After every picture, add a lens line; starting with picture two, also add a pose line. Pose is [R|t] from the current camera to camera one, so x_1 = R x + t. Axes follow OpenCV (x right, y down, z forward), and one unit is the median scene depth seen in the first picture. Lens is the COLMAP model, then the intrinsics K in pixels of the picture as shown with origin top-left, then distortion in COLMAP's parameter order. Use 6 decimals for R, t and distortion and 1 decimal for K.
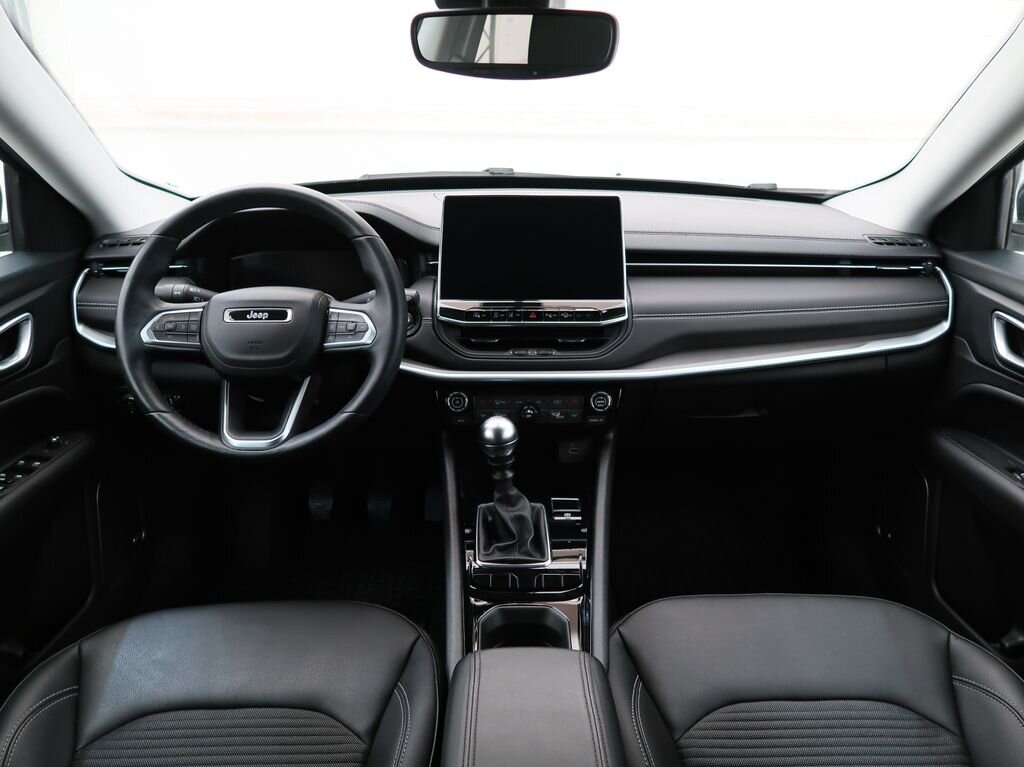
lens RADIAL K [[782.9, 0, 511.4], [0, 782.9, 380.8], [0, 0, 1]] dist [-0.014884, -0.010489]
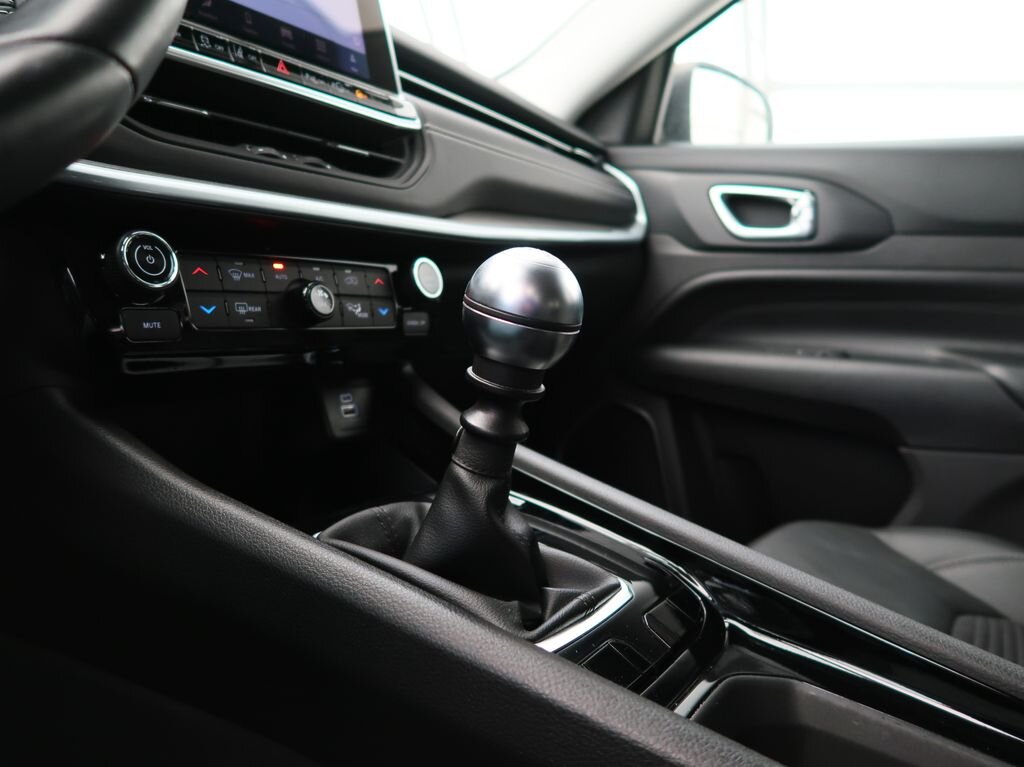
lens RADIAL K [[782.9, 0, 511.8], [0, 782.9, 383.5], [0, 0, 1]] dist [-0.014884, -0.010489]
pose [[0.546988, -0.067559, 0.834410, -0.260503], [0.210753, 0.975748, -0.059154, 0.128170], [-0.810178, 0.208211, 0.547960, 0.712426]]
